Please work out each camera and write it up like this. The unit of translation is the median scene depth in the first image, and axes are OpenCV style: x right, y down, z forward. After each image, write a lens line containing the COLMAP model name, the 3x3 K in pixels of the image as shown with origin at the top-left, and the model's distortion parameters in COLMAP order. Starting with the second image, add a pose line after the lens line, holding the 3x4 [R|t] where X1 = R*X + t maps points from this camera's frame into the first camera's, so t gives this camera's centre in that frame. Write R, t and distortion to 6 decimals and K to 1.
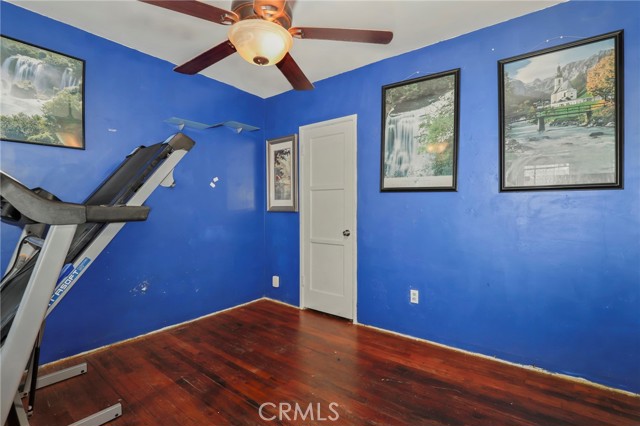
lens RADIAL K [[297.7, 0, 322.9], [0, 297.7, 210.5], [0, 0, 1]] dist [-0.030648, 0.005078]
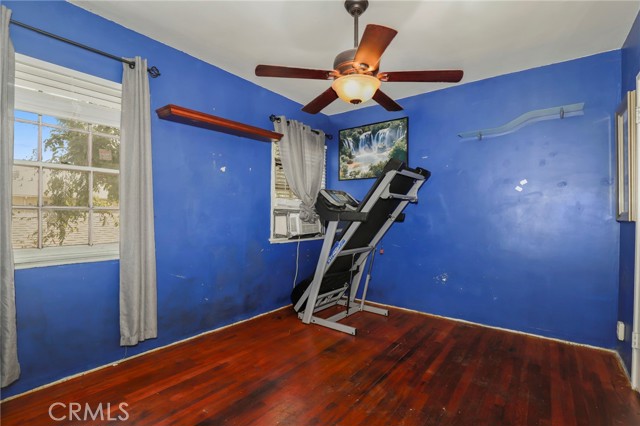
lens RADIAL K [[297.7, 0, 322.0], [0, 297.7, 212.1], [0, 0, 1]] dist [-0.030648, 0.005078]
pose [[-0.009488, -0.006348, -0.999935, 0.762582], [-0.016433, 0.999846, -0.006191, -0.000010], [0.999820, 0.016373, -0.009591, 0.596378]]
